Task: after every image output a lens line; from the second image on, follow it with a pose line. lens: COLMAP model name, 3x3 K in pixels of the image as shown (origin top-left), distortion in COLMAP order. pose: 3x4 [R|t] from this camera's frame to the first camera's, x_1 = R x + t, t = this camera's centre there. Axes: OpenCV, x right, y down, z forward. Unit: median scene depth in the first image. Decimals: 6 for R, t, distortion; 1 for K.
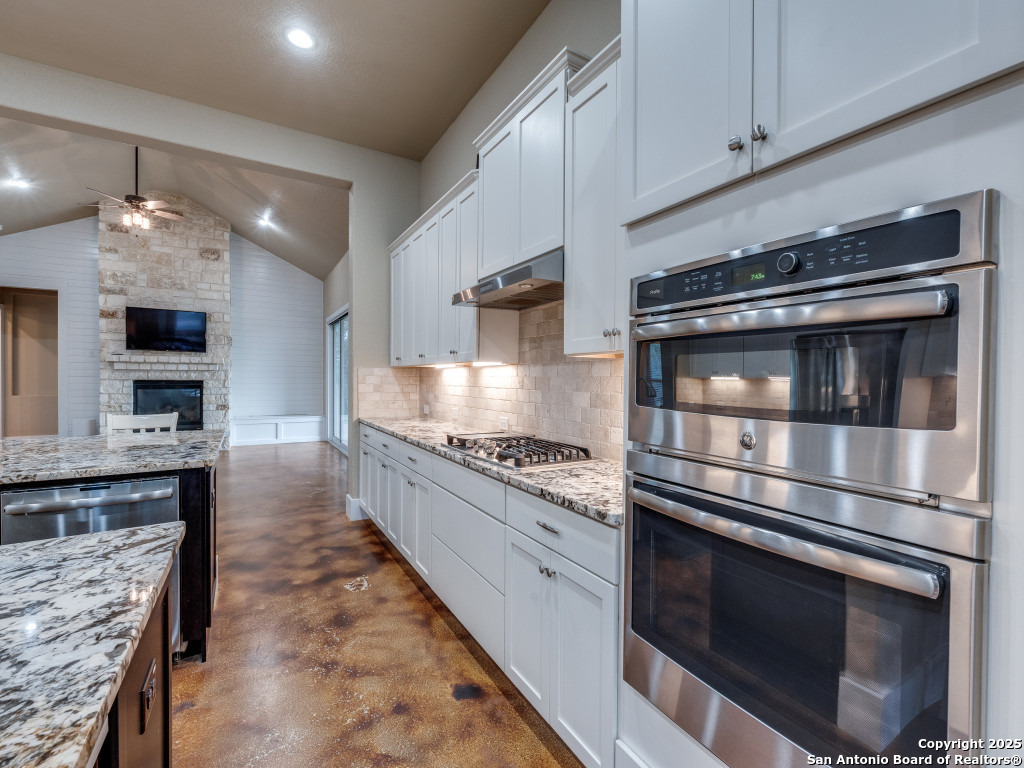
lens RADIAL K [[453.0, 0, 508.9], [0, 453.0, 384.3], [0, 0, 1]] dist [0.000331, 0.000092]
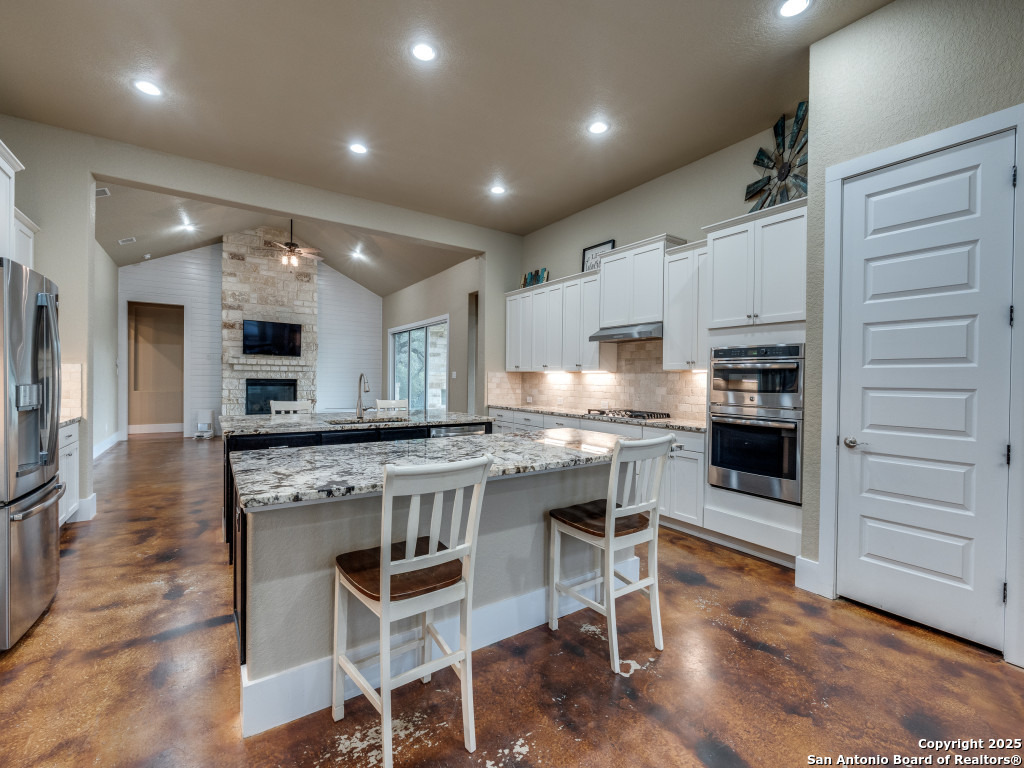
lens RADIAL K [[453.0, 0, 510.6], [0, 453.0, 383.5], [0, 0, 1]] dist [0.000331, 0.000092]
pose [[0.997695, 0.005660, 0.067620, -0.195315], [-0.005553, 0.999983, -0.001765, 0.002335], [-0.067629, 0.001385, 0.997710, -0.294709]]
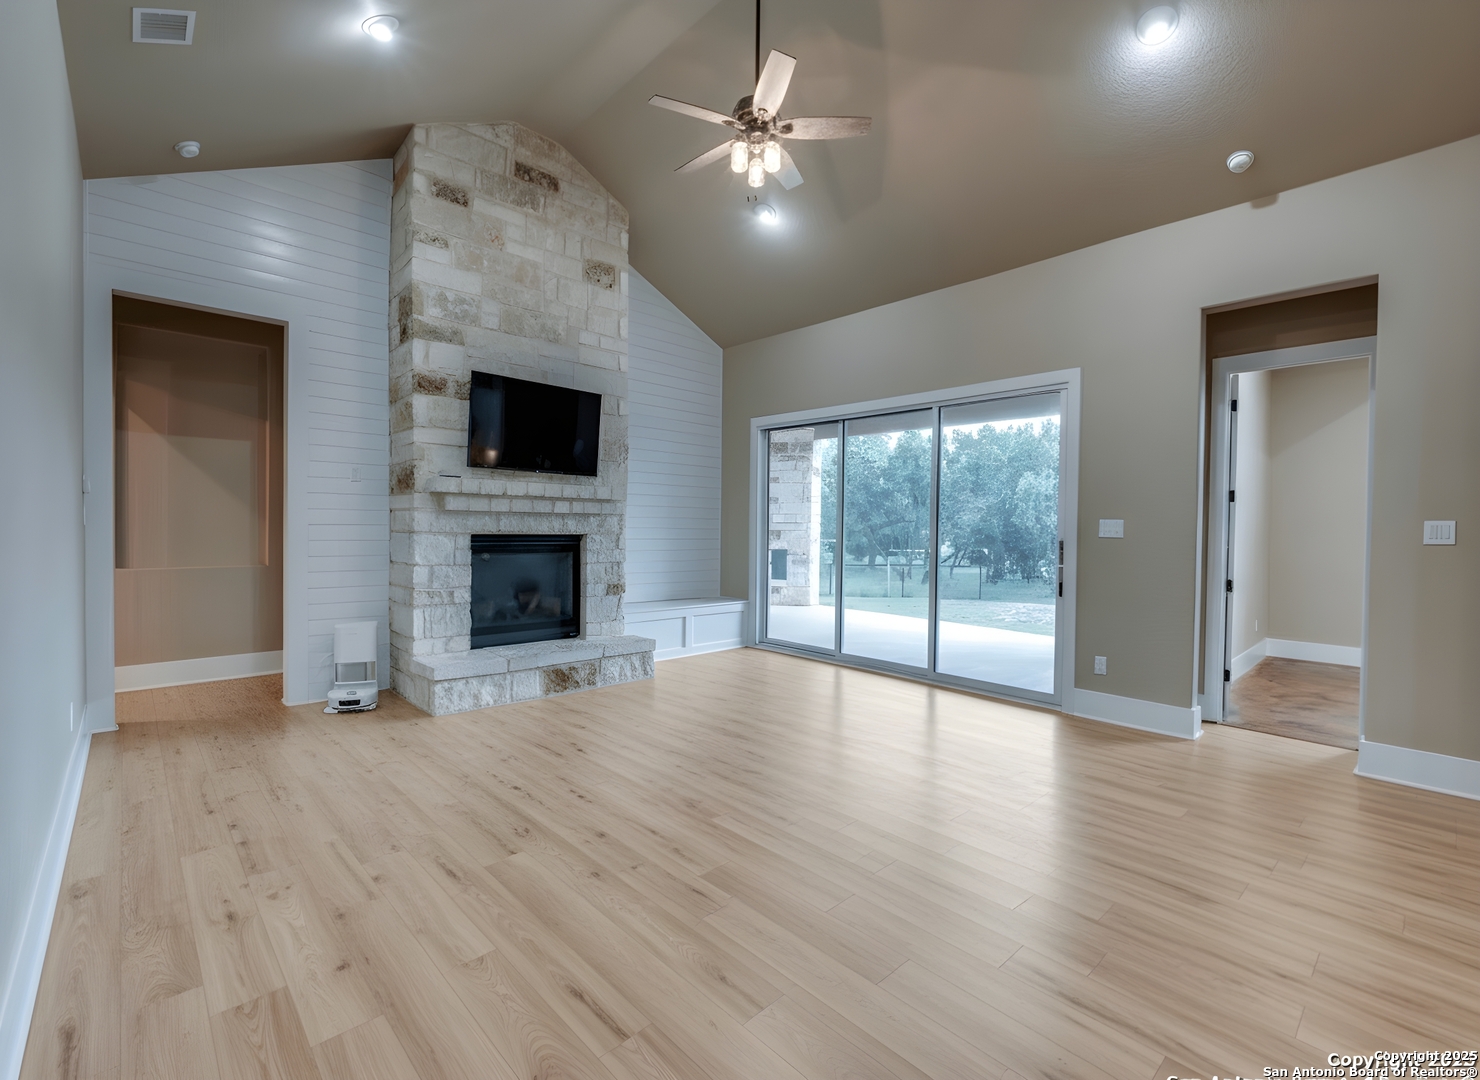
lens RADIAL K [[658.9, 0, 742.7], [0, 658.9, 539.4], [0, 0, 1]] dist [-0.001491, 0.000550]
pose [[0.975139, 0.005330, 0.221530, -0.728388], [-0.007692, 0.999922, 0.009799, -0.012894], [-0.221461, -0.011259, 0.975104, 0.304857]]
